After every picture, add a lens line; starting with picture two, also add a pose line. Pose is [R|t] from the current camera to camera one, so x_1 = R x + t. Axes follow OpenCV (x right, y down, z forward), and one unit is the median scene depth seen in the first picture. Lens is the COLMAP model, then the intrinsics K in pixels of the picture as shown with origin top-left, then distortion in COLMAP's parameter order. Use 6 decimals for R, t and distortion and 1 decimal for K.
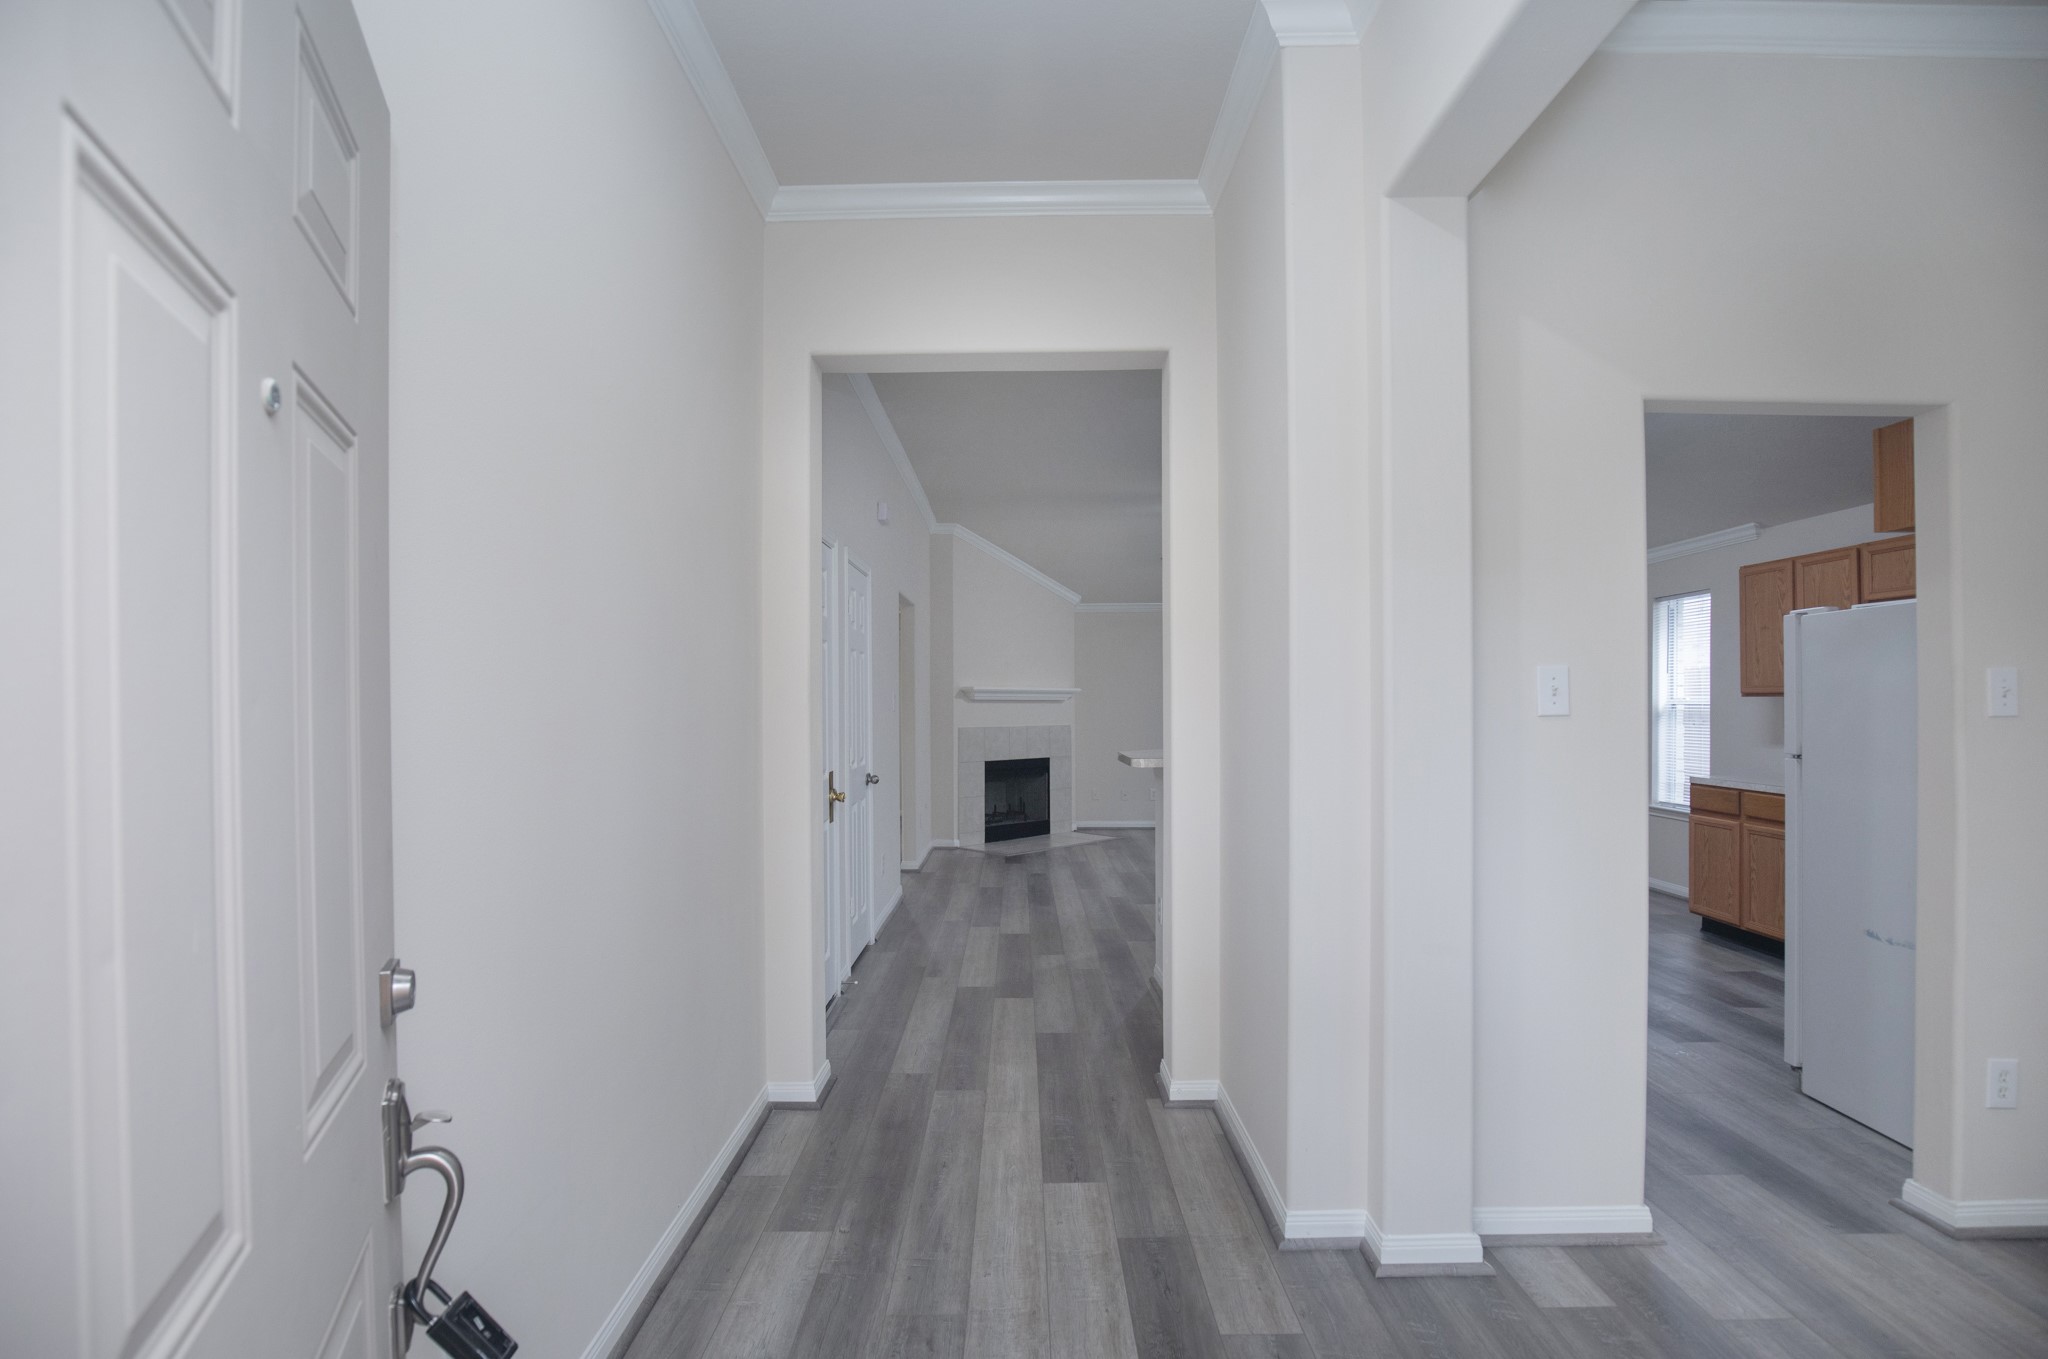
lens RADIAL K [[960.1, 0, 1018.6], [0, 960.1, 694.1], [0, 0, 1]] dist [-0.022954, 0.000342]
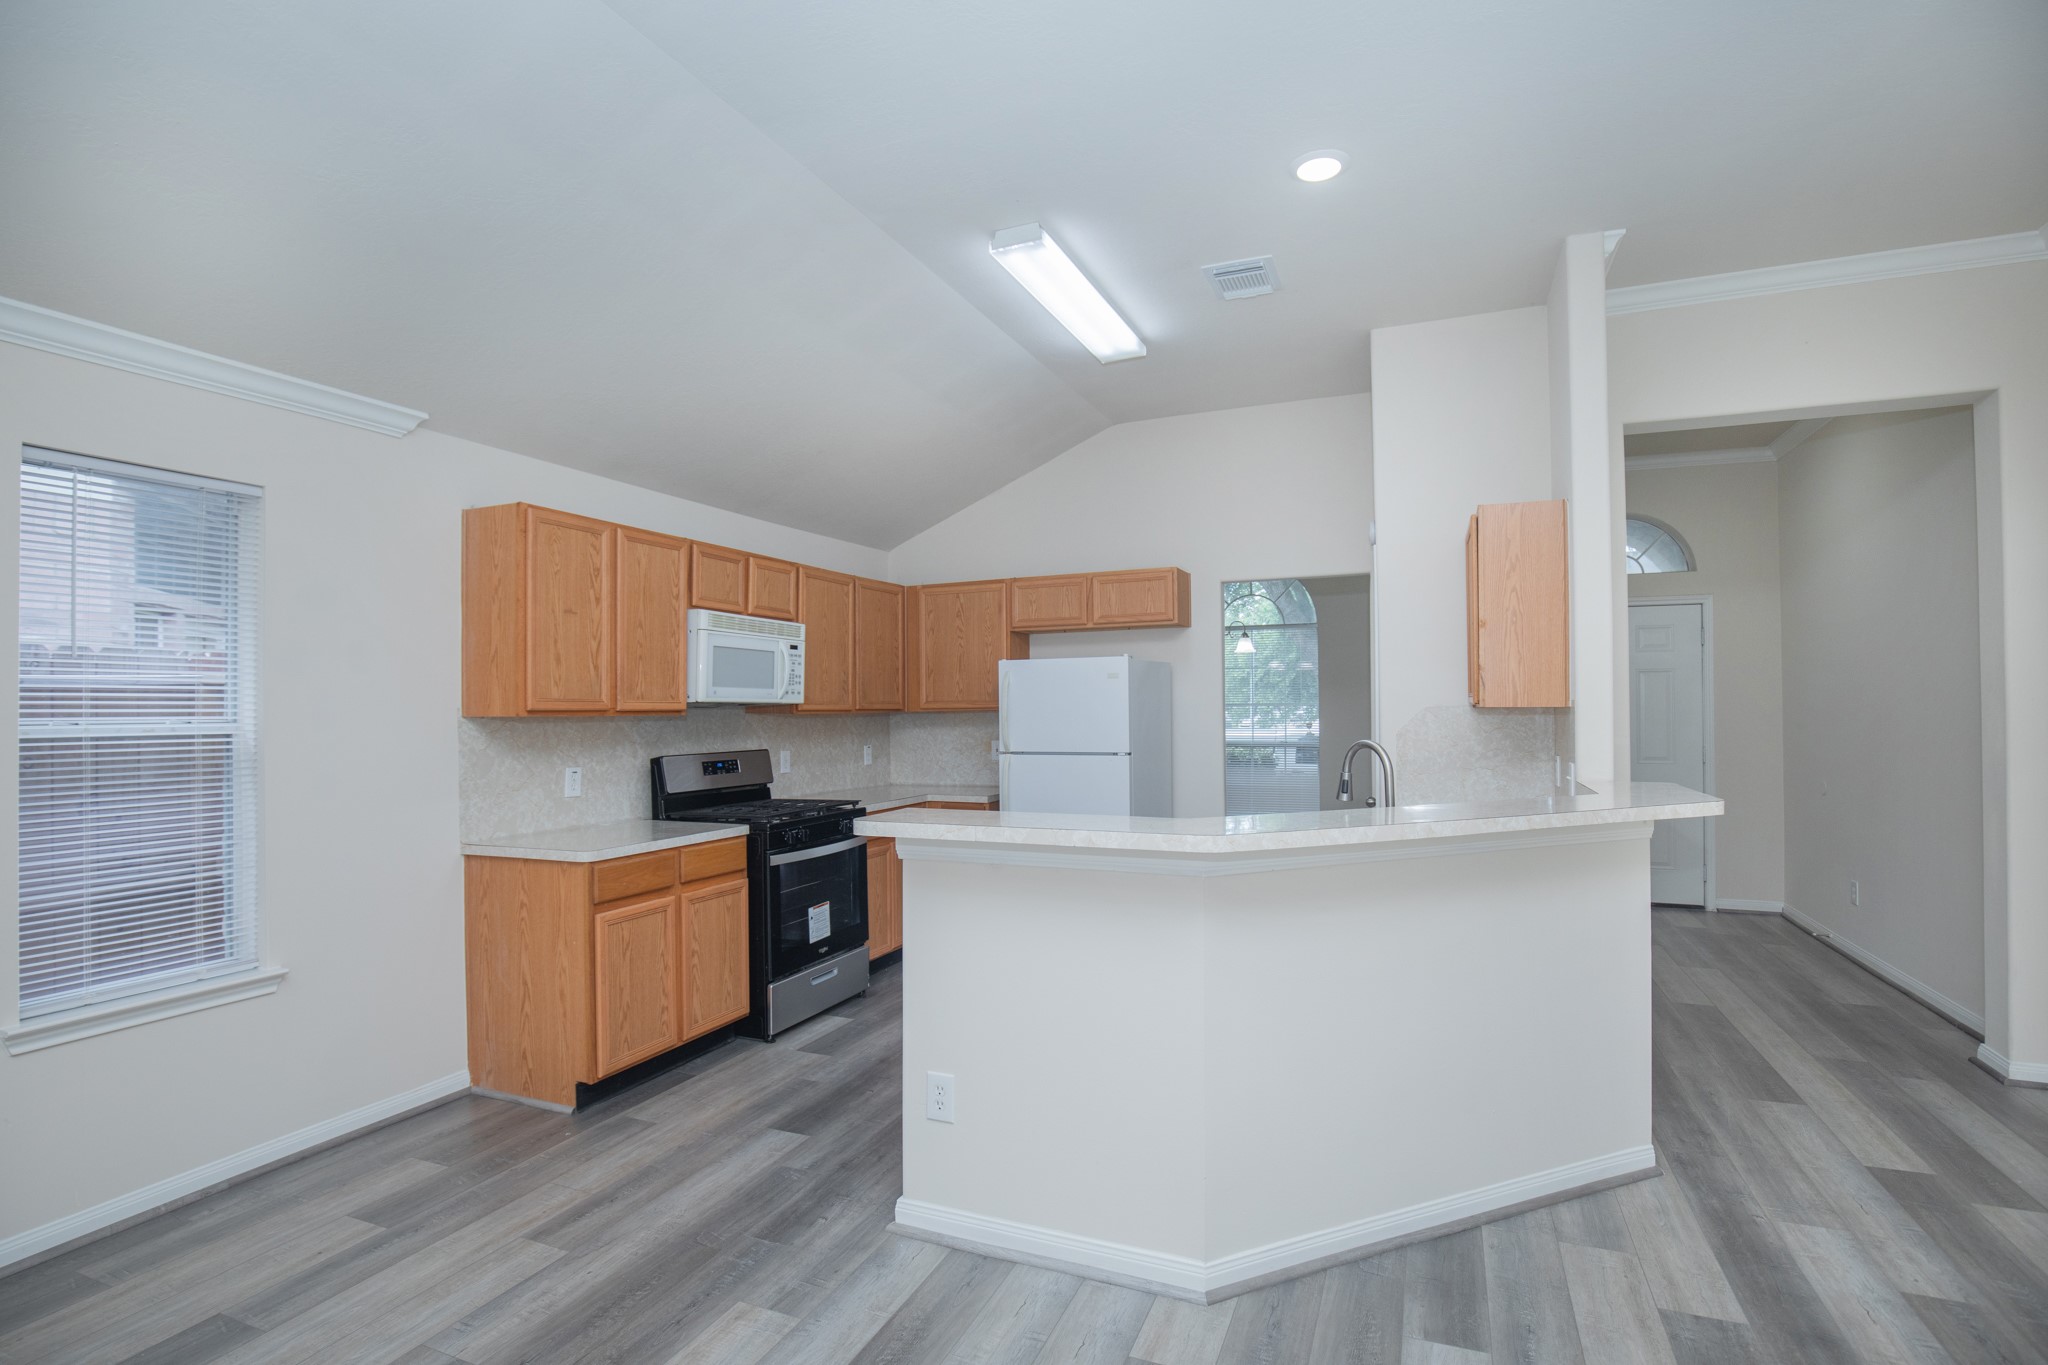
lens RADIAL K [[980.2, 0, 1021.2], [0, 980.2, 699.2], [0, 0, 1]] dist [-0.026436, 0.001829]
pose [[-0.920104, 0.014263, 0.391415, 0.265582], [0.007173, 0.999783, -0.019570, 0.007595], [-0.391609, -0.015199, -0.920006, 1.711098]]
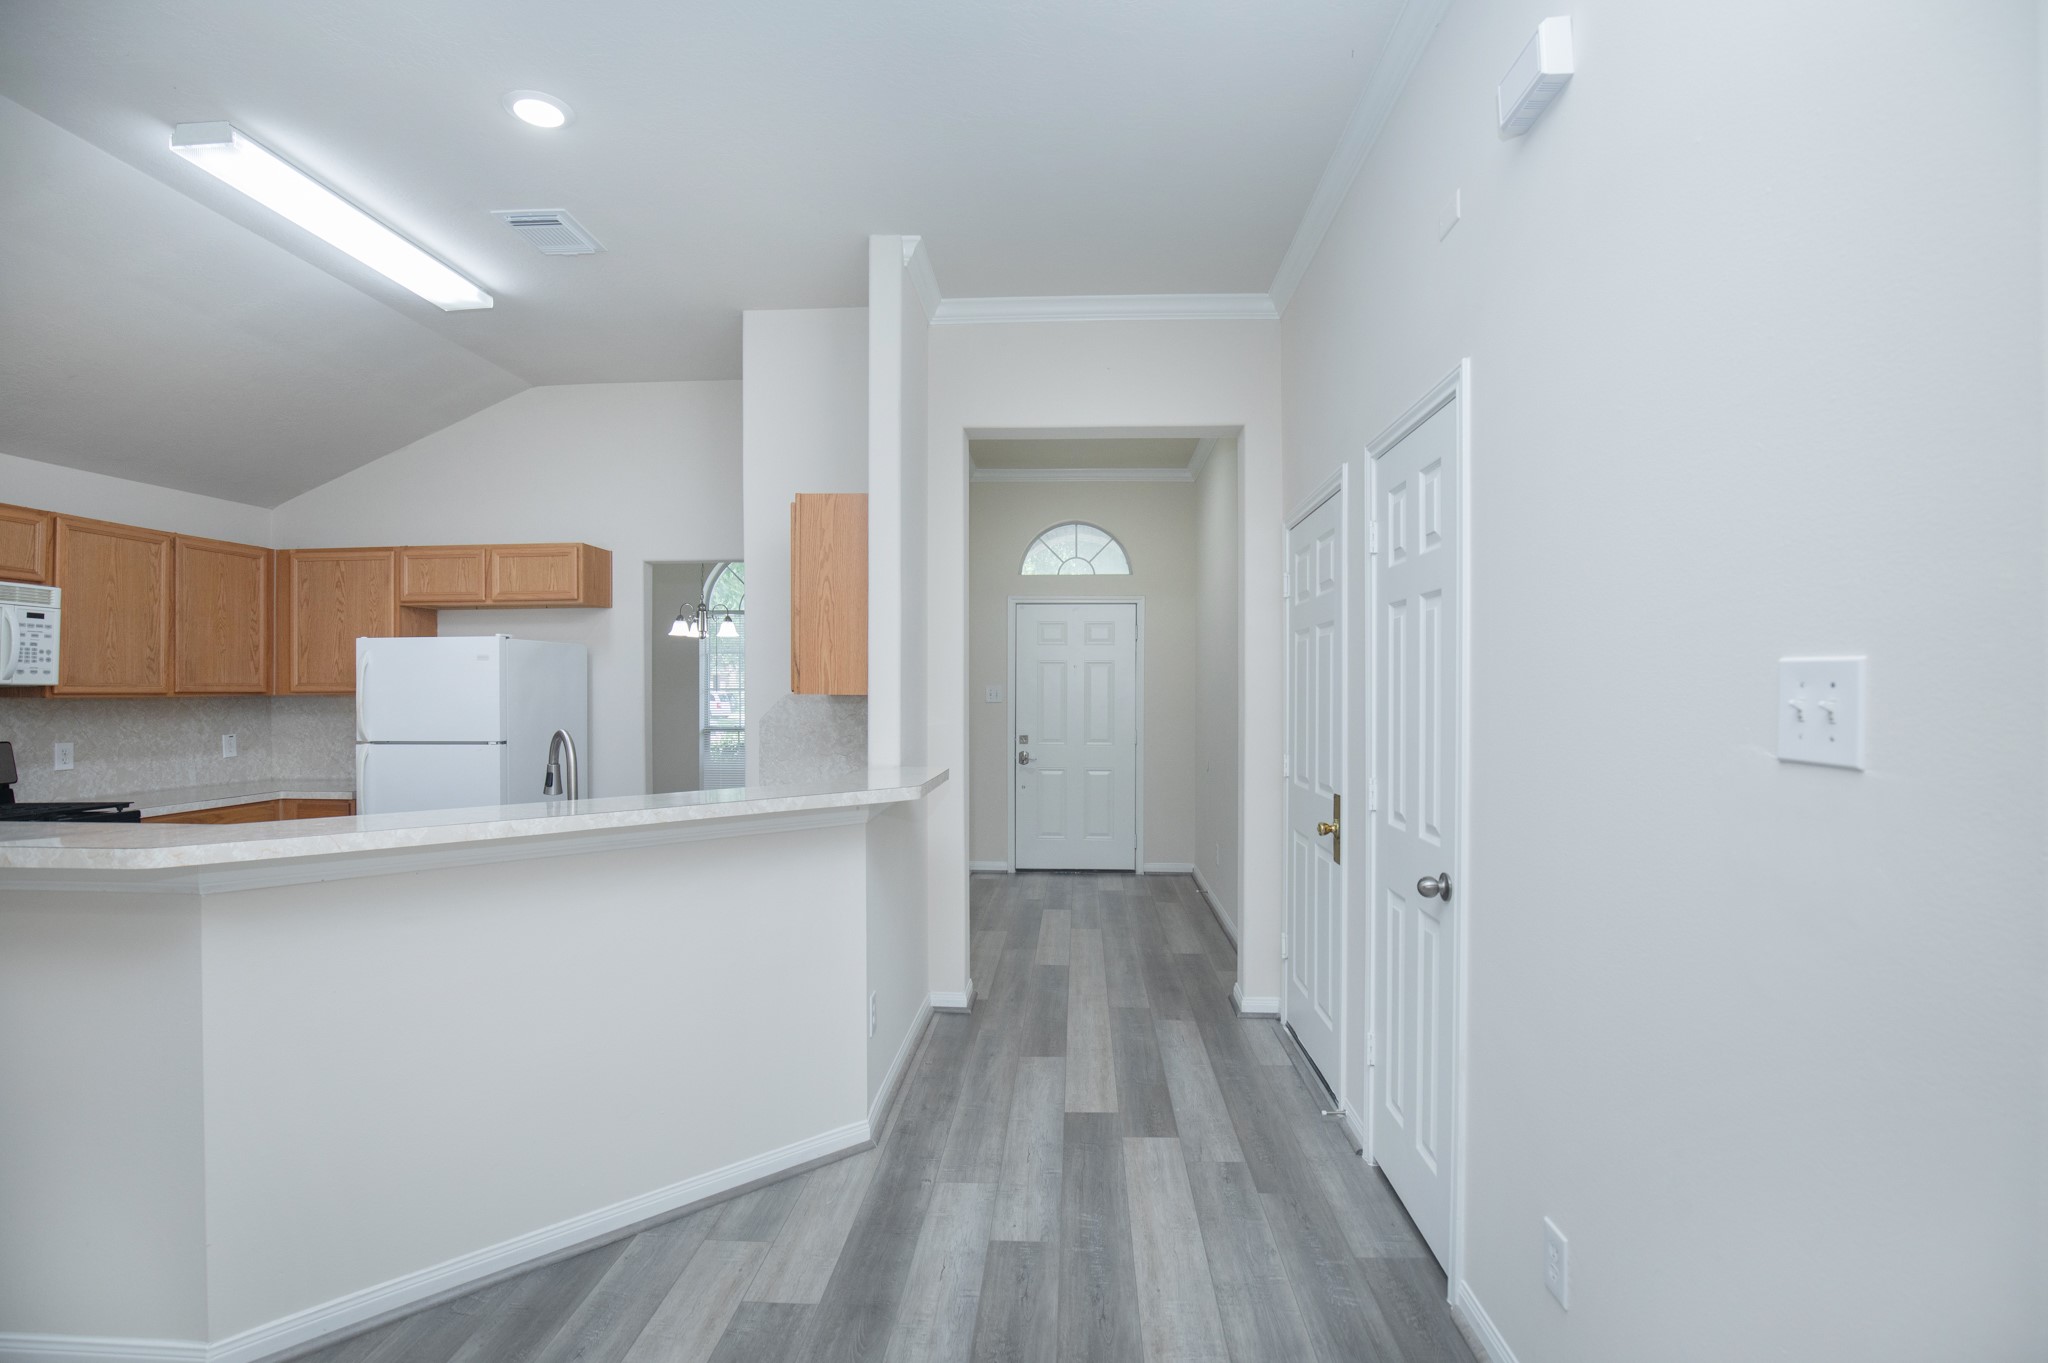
lens RADIAL K [[953.2, 0, 1029.5], [0, 953.2, 692.2], [0, 0, 1]] dist [-0.024278, 0.002038]
pose [[-0.998676, 0.004983, 0.051201, 0.003316], [0.004596, 0.999960, -0.007667, 0.006174], [-0.051237, -0.007422, -0.998659, 1.605478]]
